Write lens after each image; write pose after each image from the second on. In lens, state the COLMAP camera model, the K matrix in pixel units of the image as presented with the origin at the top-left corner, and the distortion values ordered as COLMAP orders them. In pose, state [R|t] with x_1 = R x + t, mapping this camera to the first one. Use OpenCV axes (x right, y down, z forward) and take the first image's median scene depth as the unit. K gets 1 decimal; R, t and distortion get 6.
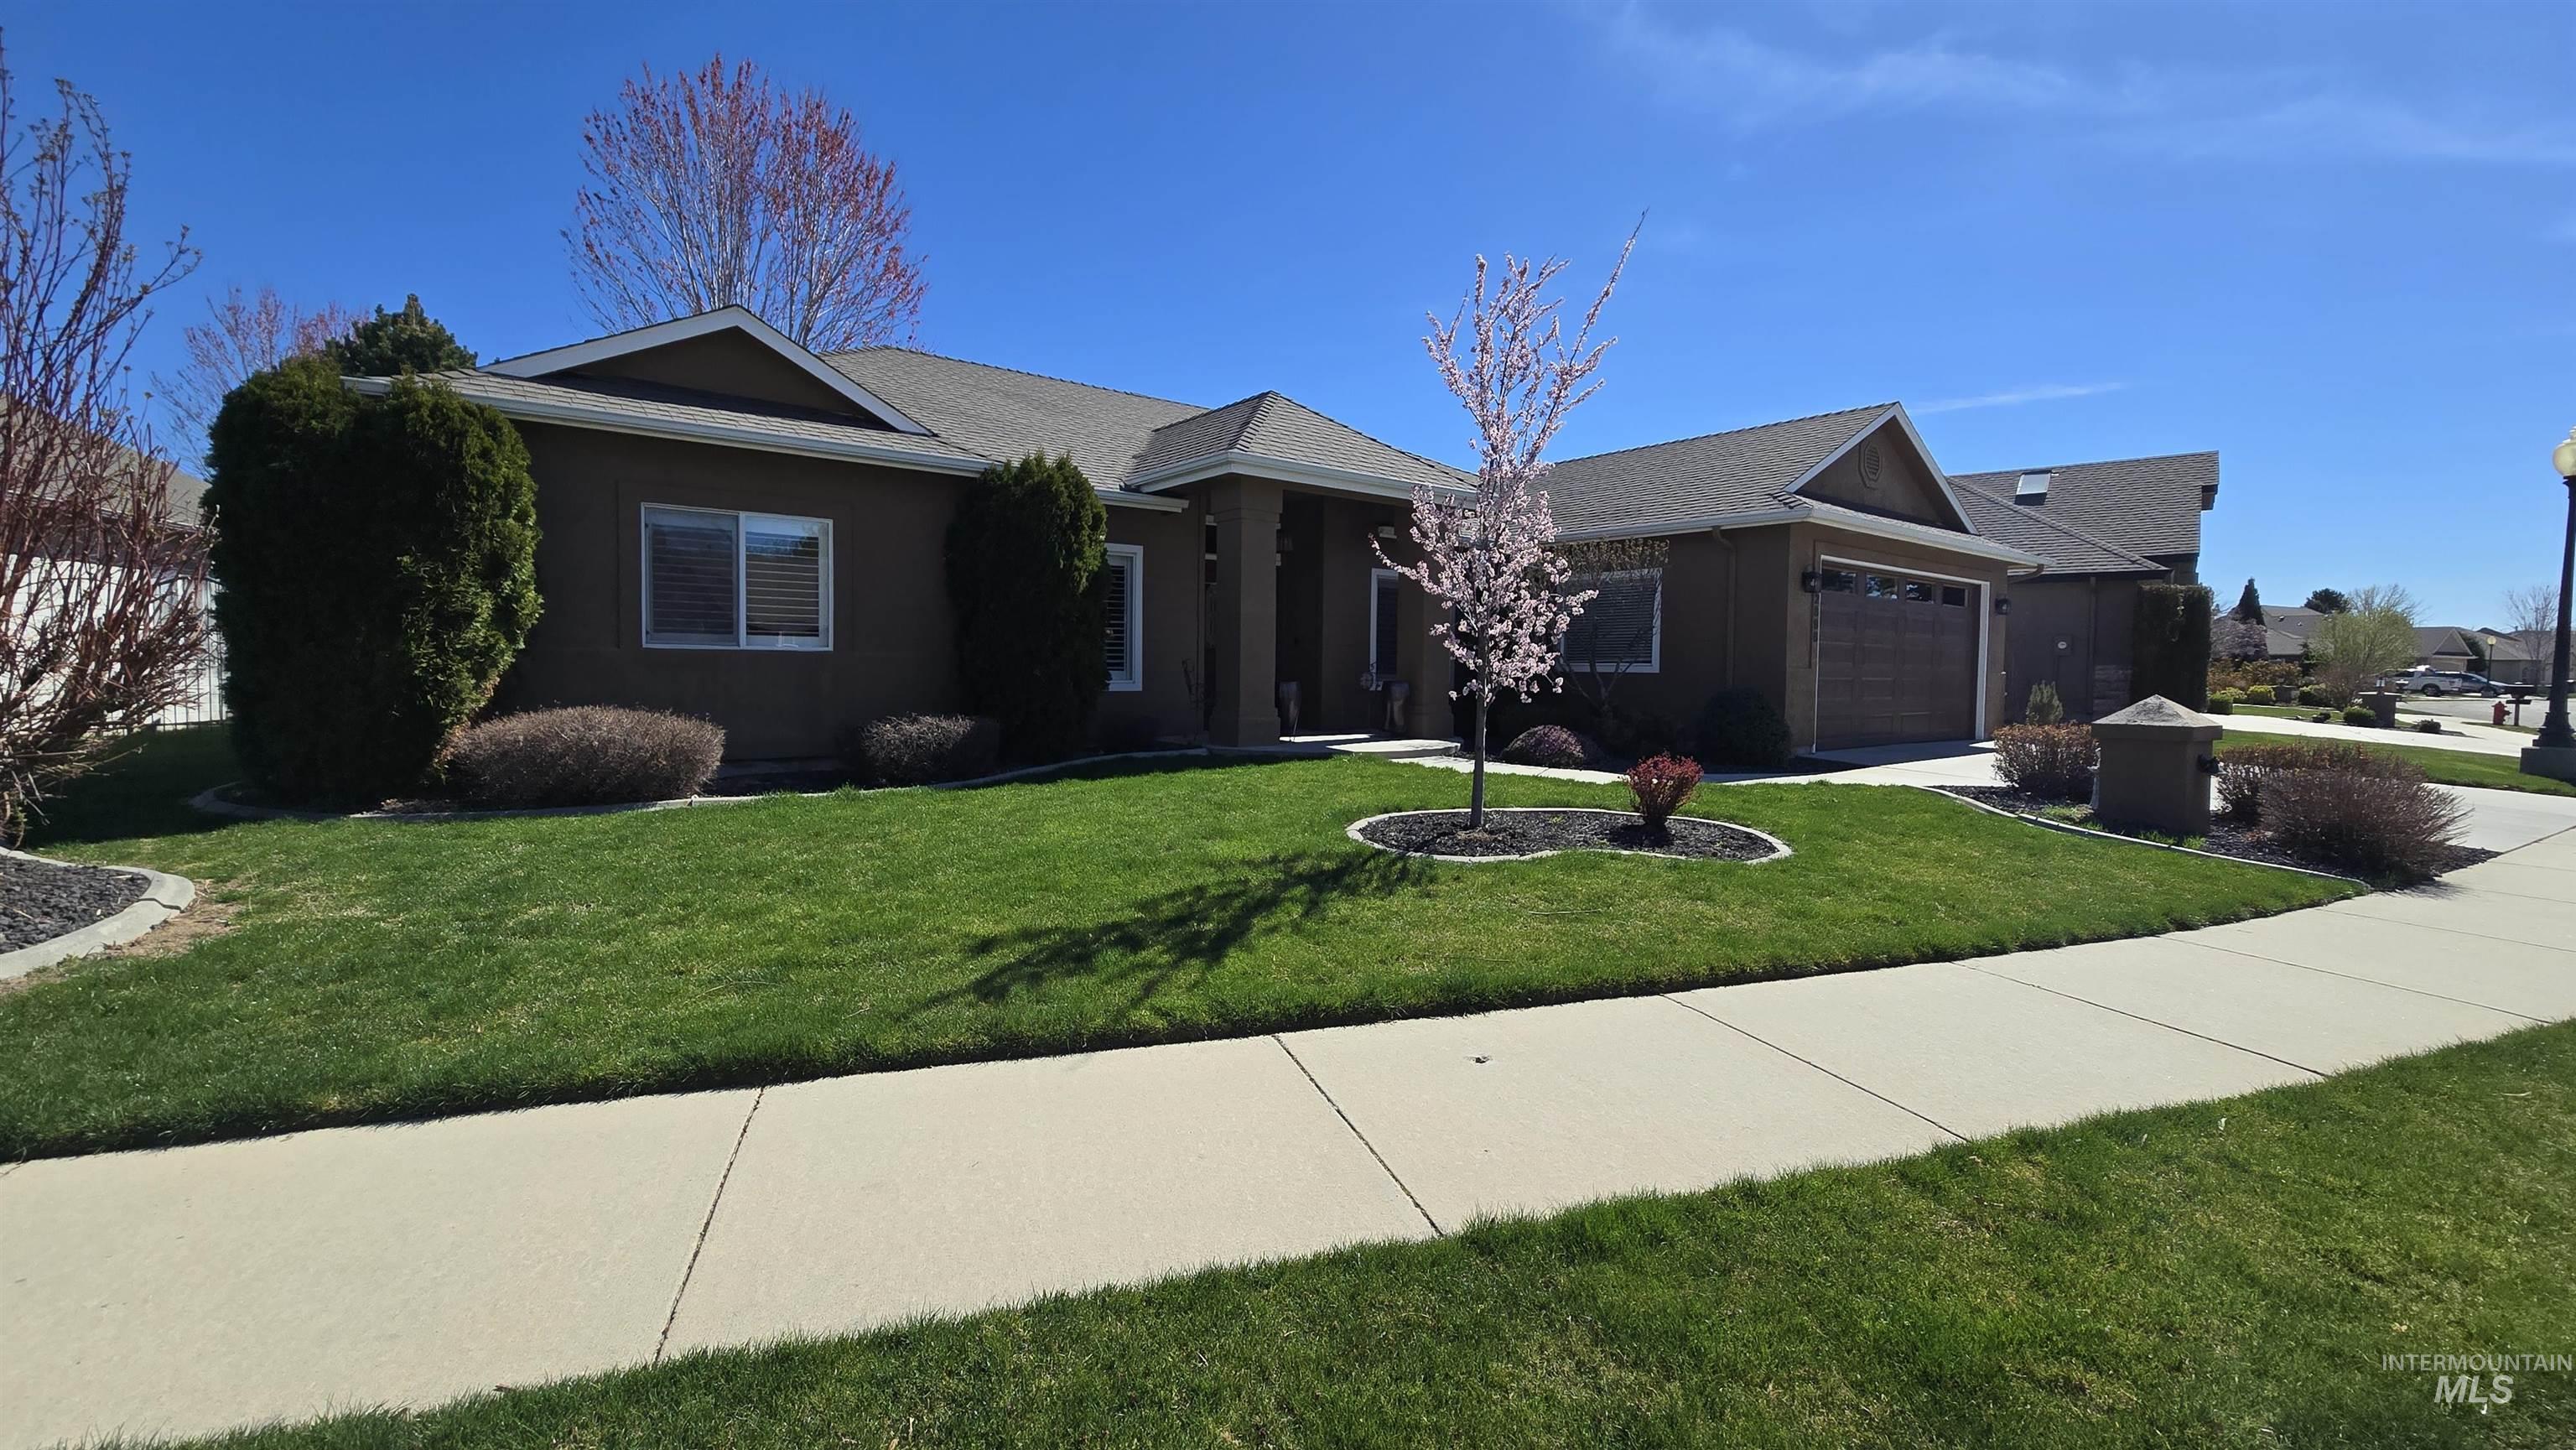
lens RADIAL K [[1054.4, 0, 1295.2], [0, 1054.4, 721.0], [0, 0, 1]] dist [-0.007709, 0.001504]
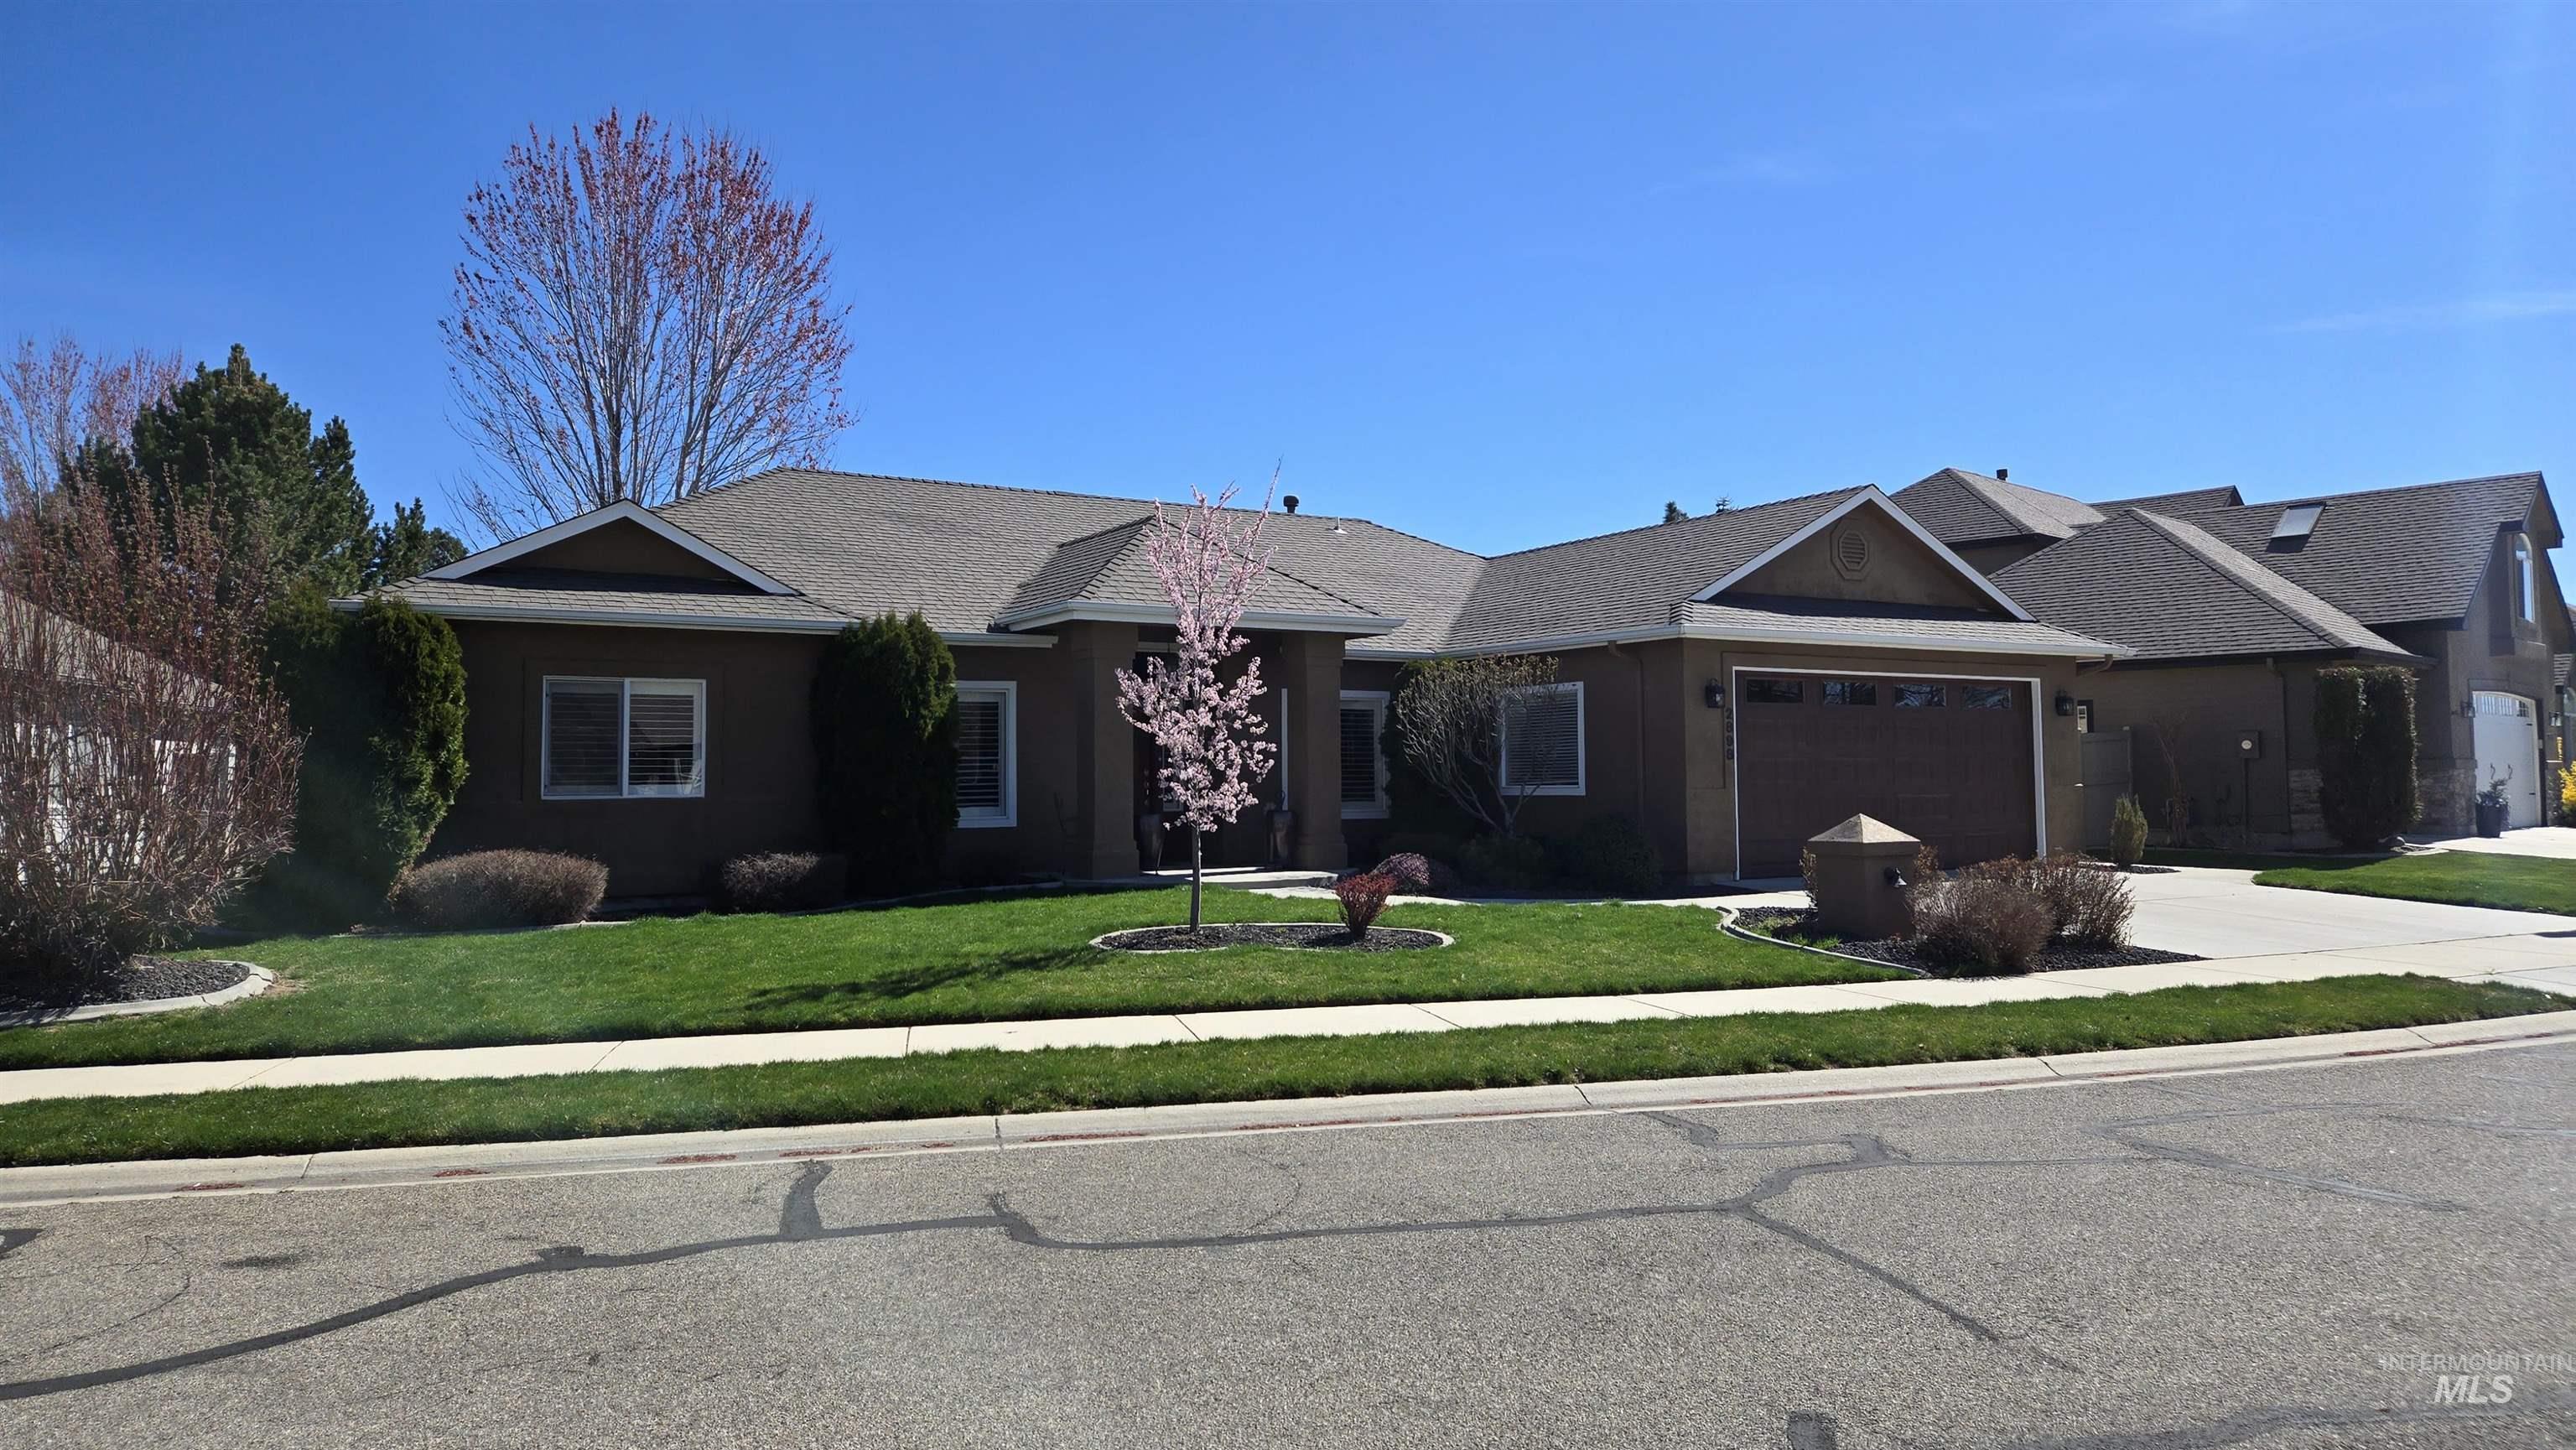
lens RADIAL K [[1608.5, 0, 1293.6], [0, 1608.5, 719.9], [0, 0, 1]] dist [0.036529, -0.016521]
pose [[0.995117, -0.025634, -0.095311, 0.357736], [0.016949, 0.995722, -0.090834, 0.018675], [0.097231, 0.088775, 0.991295, -0.661543]]
